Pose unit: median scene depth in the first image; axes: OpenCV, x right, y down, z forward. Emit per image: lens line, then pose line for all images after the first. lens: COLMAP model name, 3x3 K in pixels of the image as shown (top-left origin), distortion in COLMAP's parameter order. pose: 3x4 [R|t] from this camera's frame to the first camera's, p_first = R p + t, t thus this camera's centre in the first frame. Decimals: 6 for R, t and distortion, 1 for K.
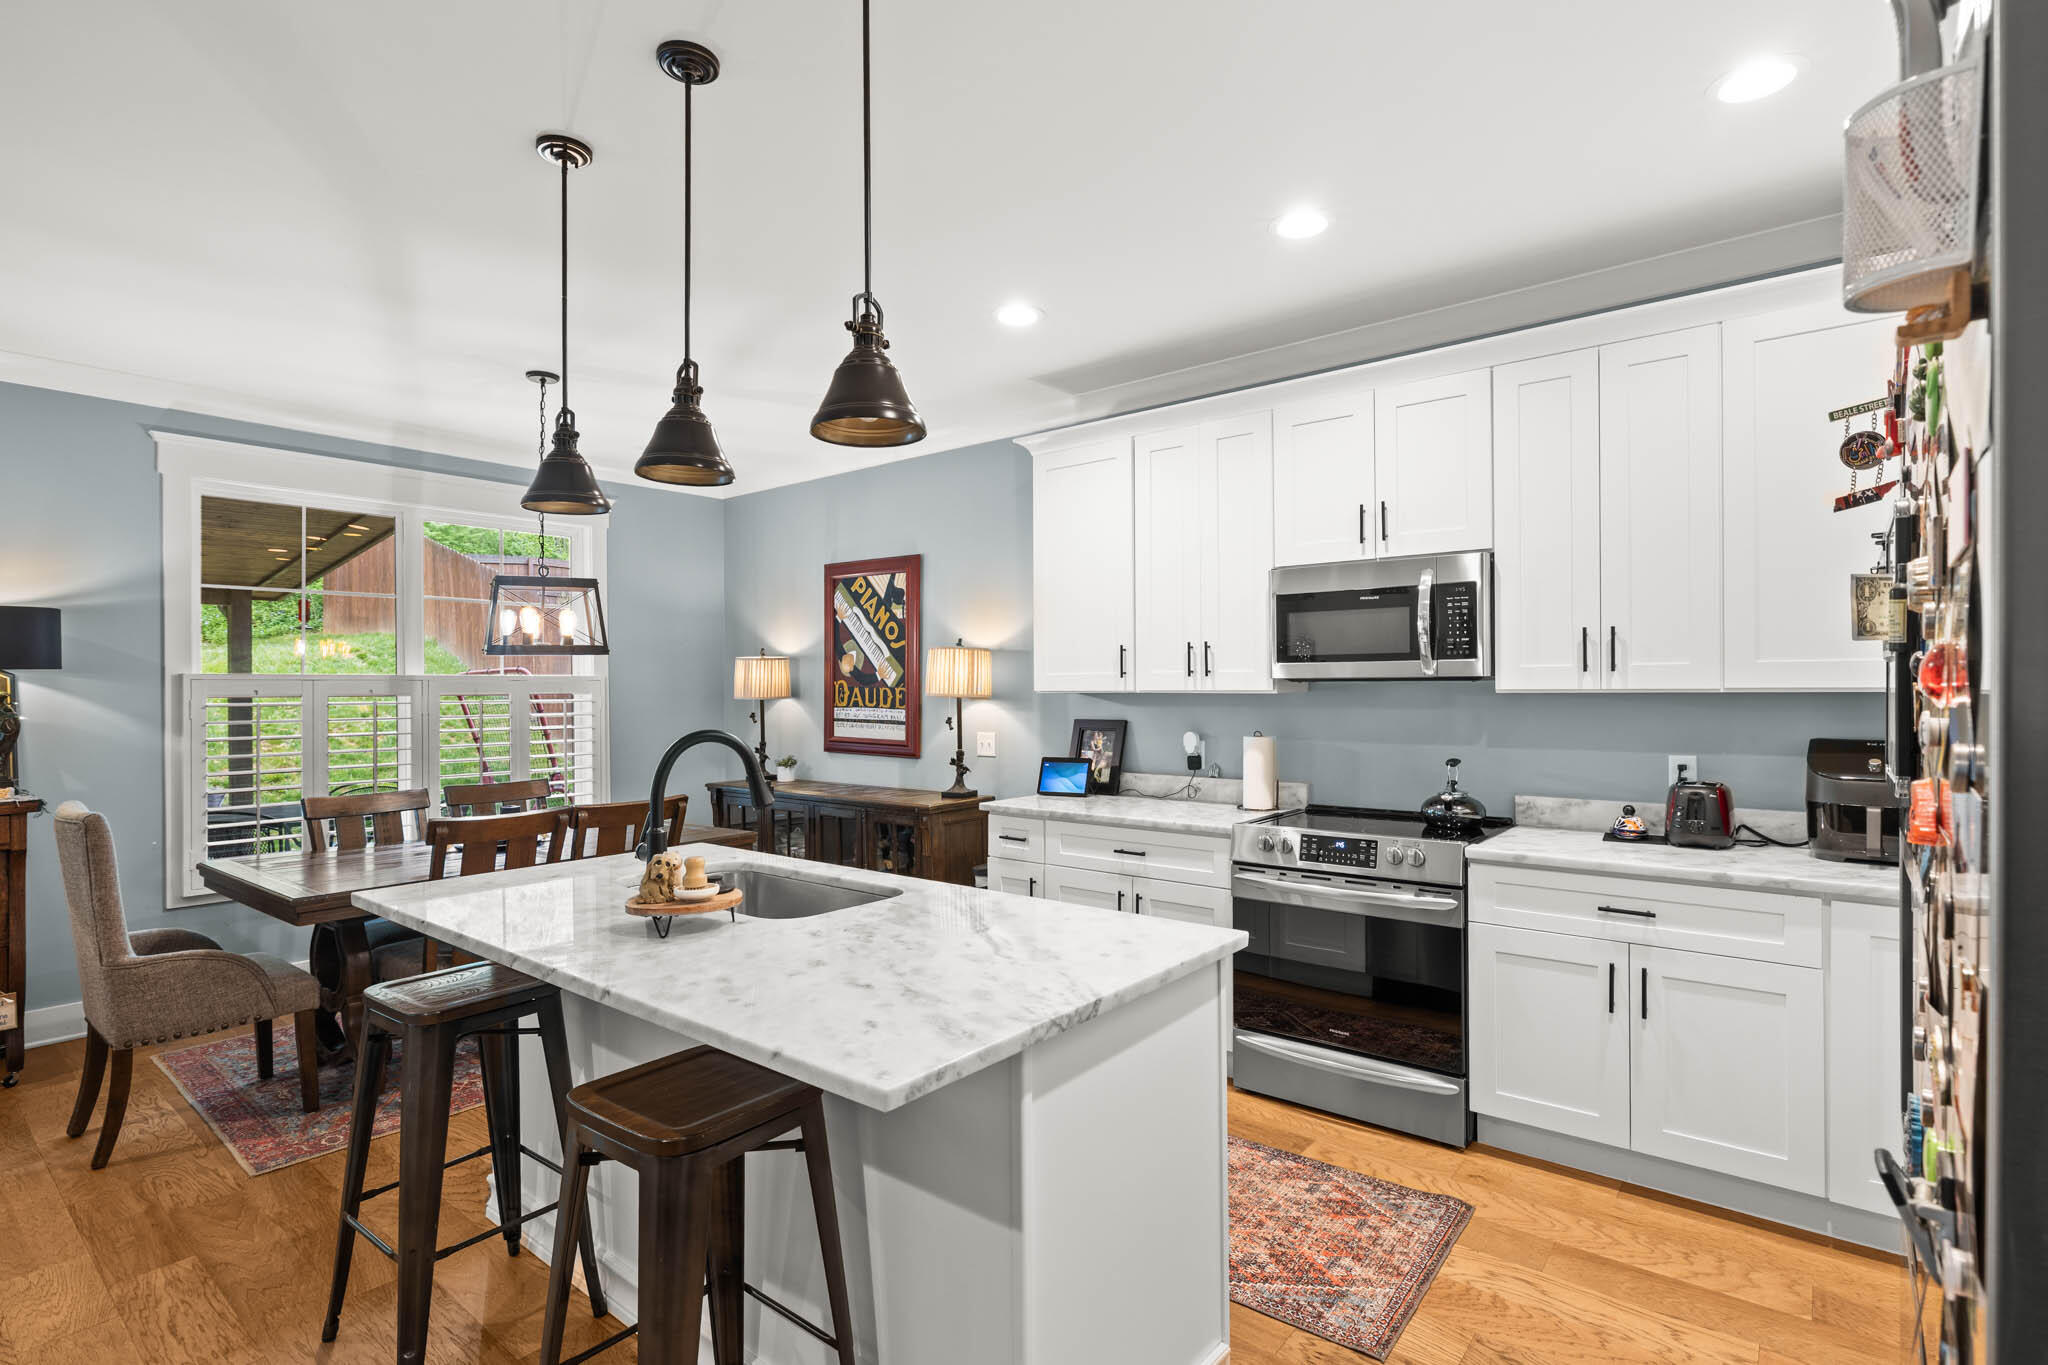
lens RADIAL K [[981.4, 0, 1034.3], [0, 981.4, 690.2], [0, 0, 1]] dist [0.001692, 0.001263]
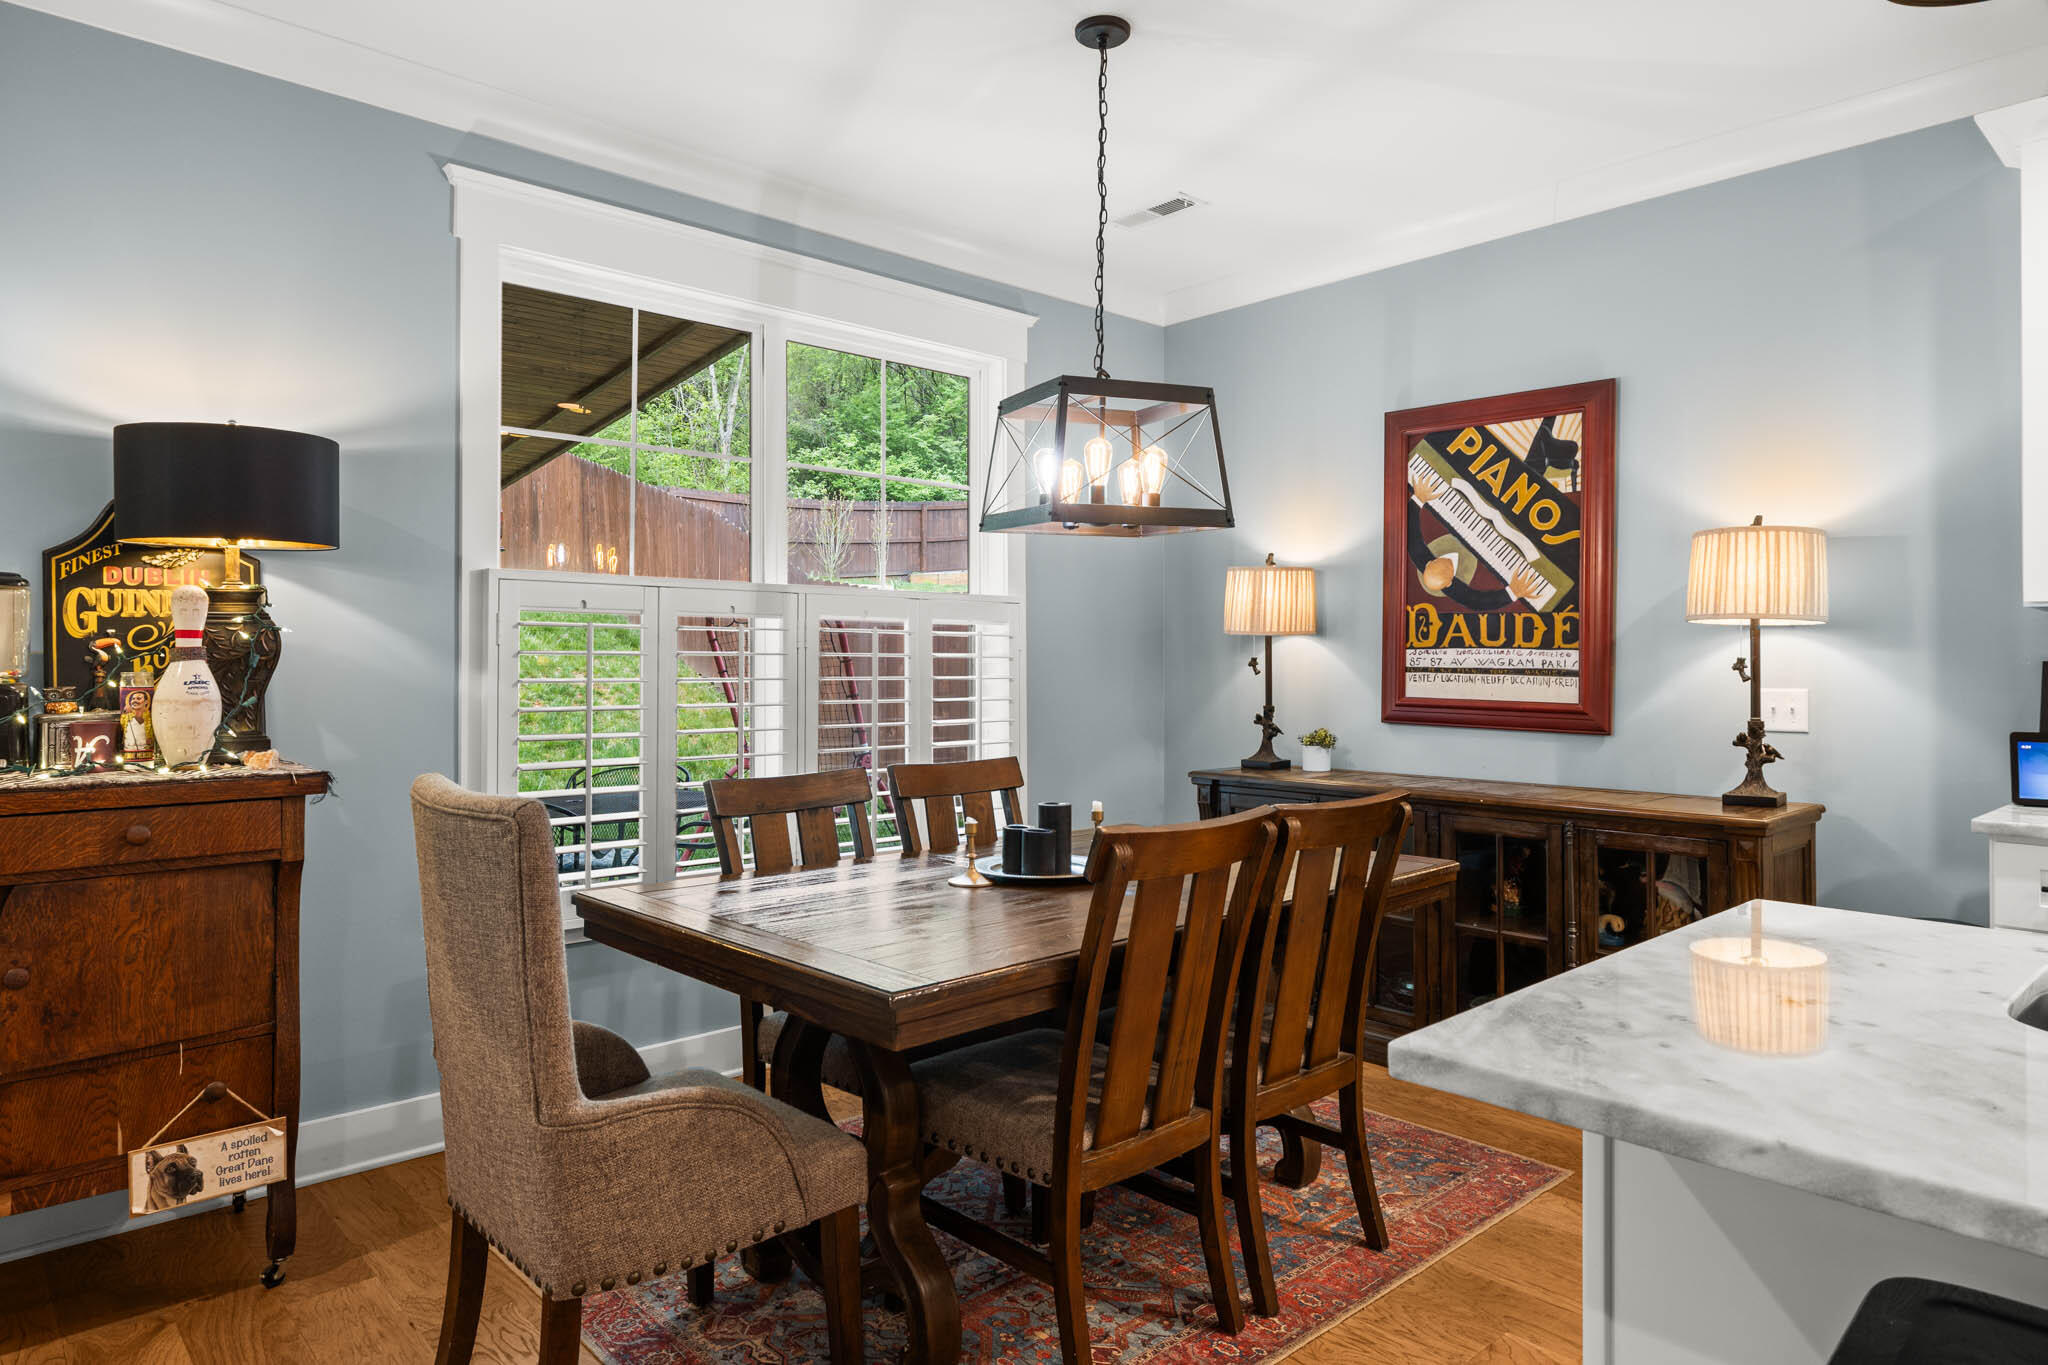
lens RADIAL K [[1230.6, 0, 1046.3], [0, 1230.6, 655.0], [0, 0, 1]] dist [0.001550, 0.002879]
pose [[0.990516, 0.008154, -0.137156, -0.457395], [-0.009375, 0.999922, -0.008263, 0.042271], [0.137078, 0.009470, 0.990515, 0.325341]]
